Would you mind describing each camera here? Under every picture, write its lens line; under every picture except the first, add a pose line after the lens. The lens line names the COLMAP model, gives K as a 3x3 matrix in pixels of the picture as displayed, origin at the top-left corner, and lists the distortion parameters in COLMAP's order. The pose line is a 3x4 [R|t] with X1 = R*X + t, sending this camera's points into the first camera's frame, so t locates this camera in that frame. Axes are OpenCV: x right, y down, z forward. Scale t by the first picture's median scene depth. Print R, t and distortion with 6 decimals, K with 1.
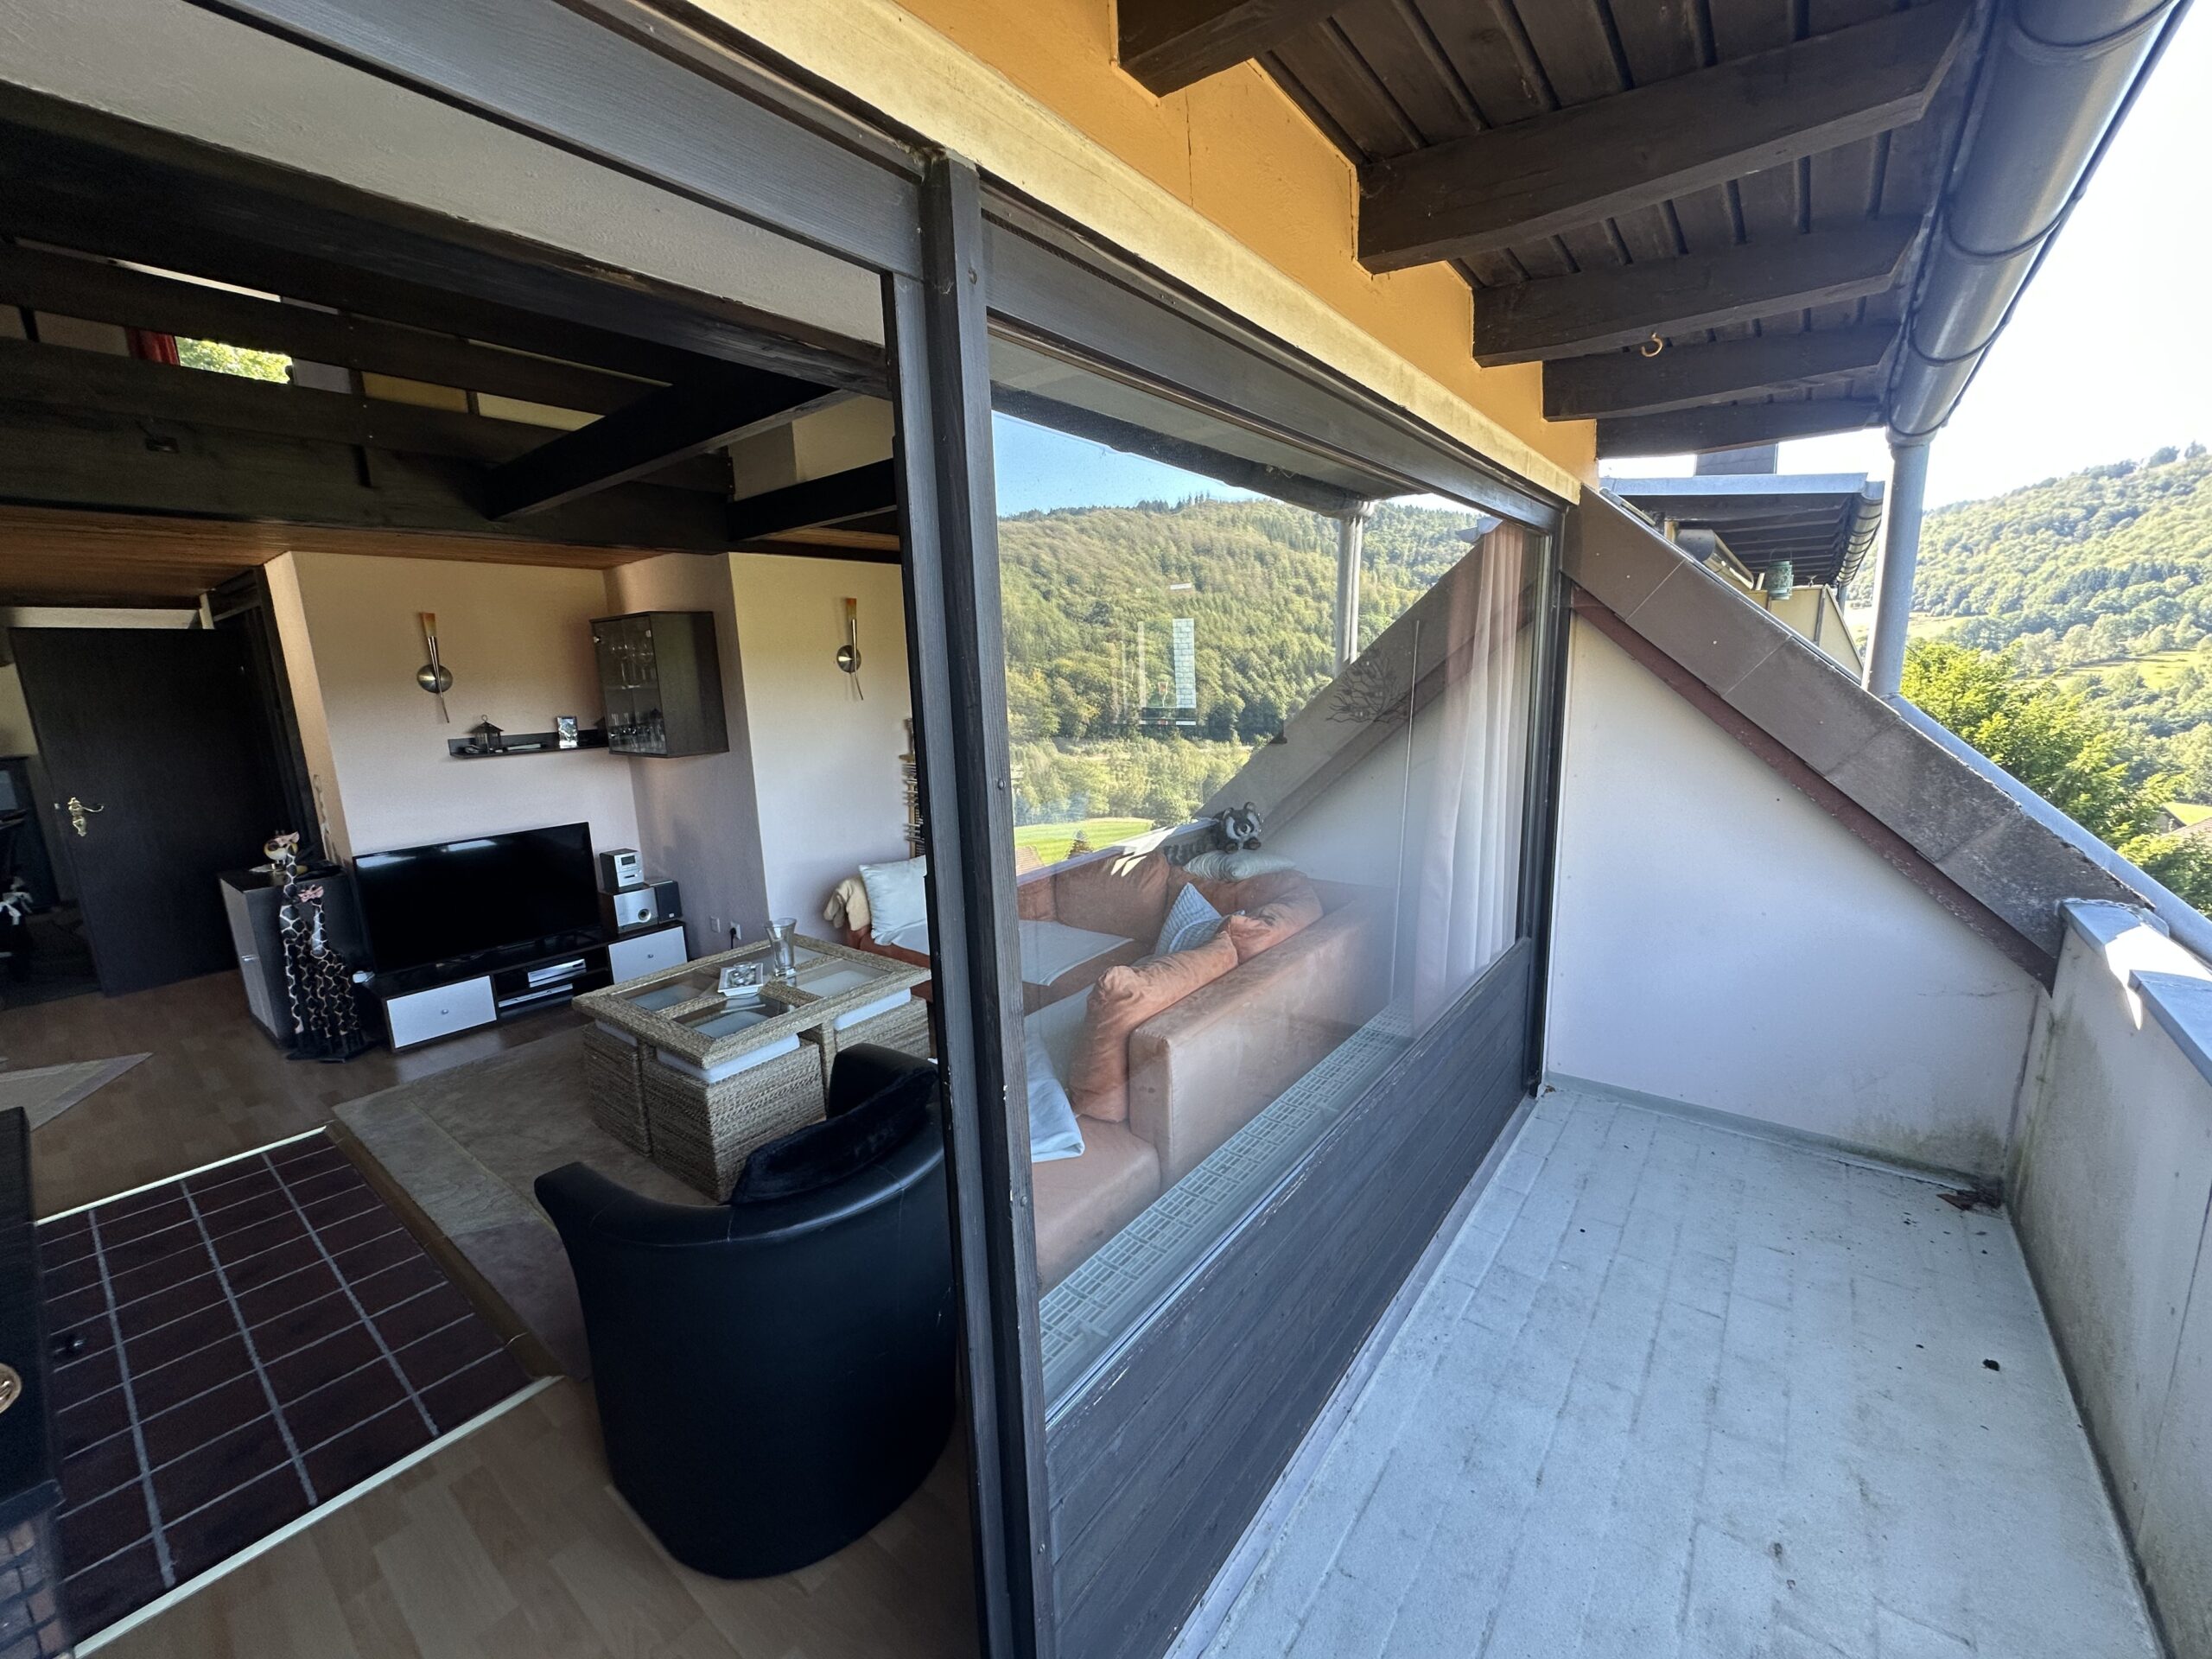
lens RADIAL K [[880.0, 0, 1109.6], [0, 880.0, 834.3], [0, 0, 1]] dist [0.003462, -0.001054]
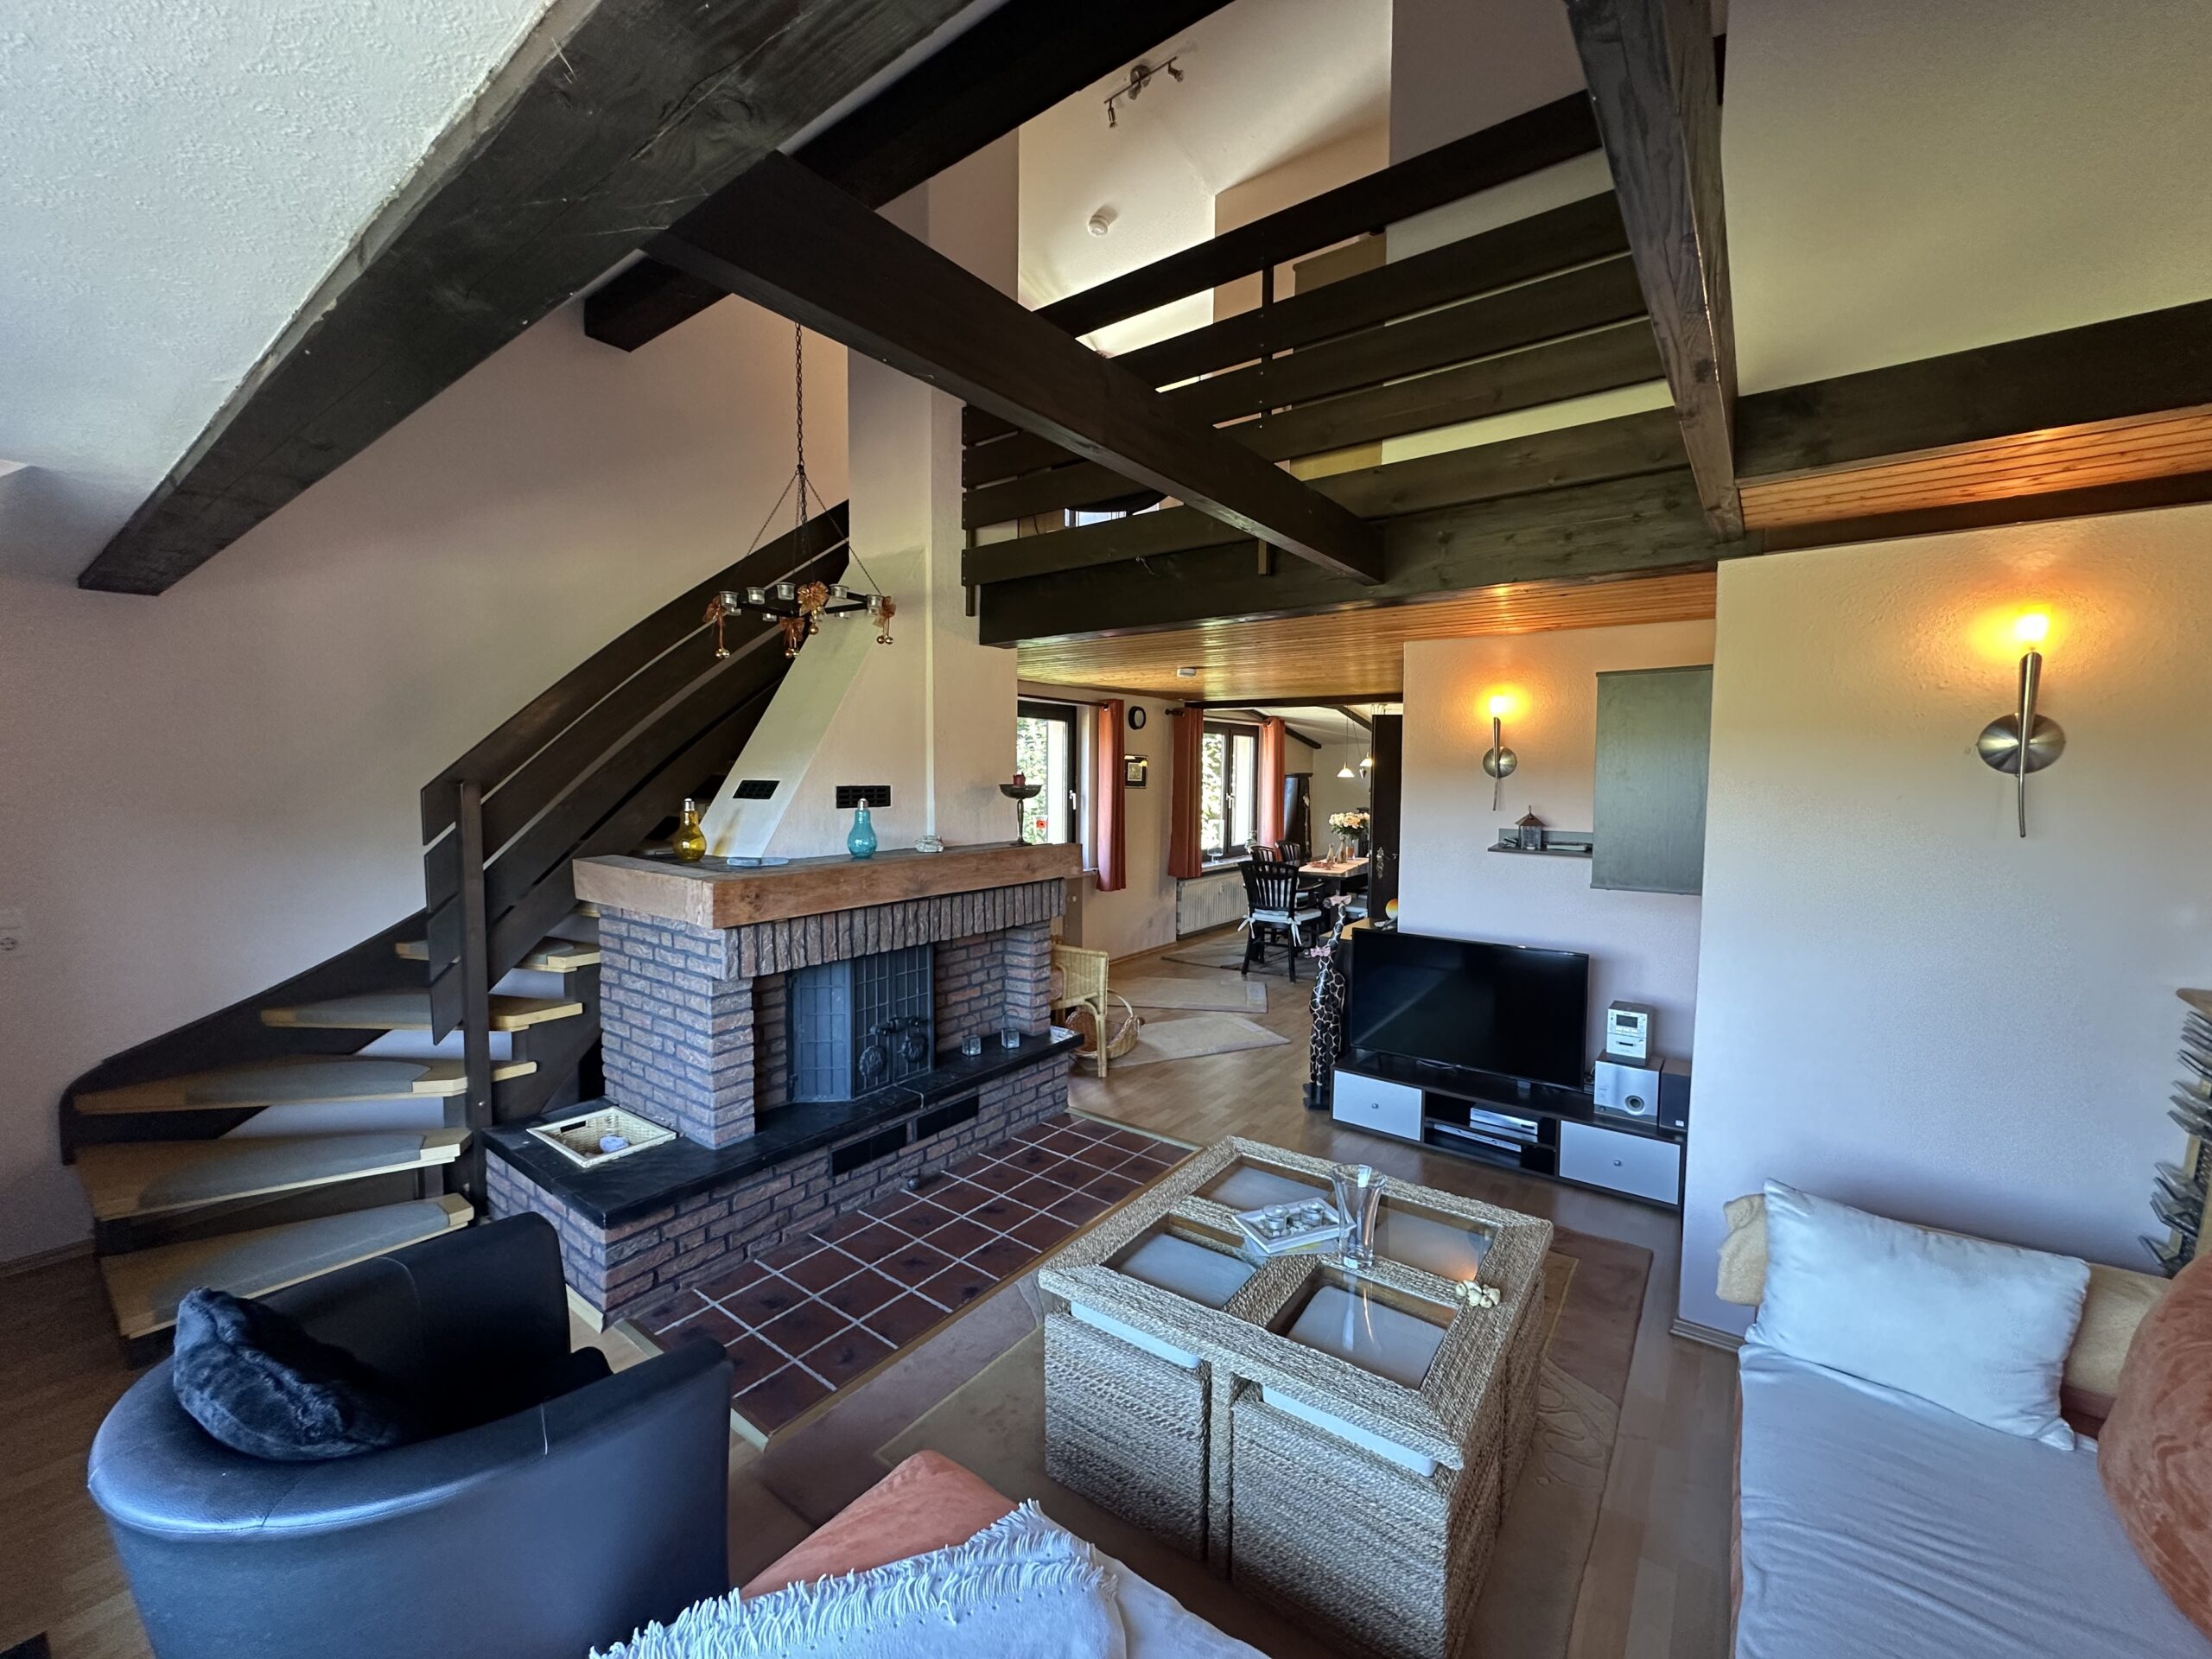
lens RADIAL K [[880.0, 0, 1111.4], [0, 880.0, 838.1], [0, 0, 1]] dist [0.003462, -0.001054]
pose [[0.025525, 0.111857, -0.993396, 0.142991], [-0.193859, 0.975410, 0.104850, -0.117033], [0.980697, 0.189902, 0.046582, 0.571566]]
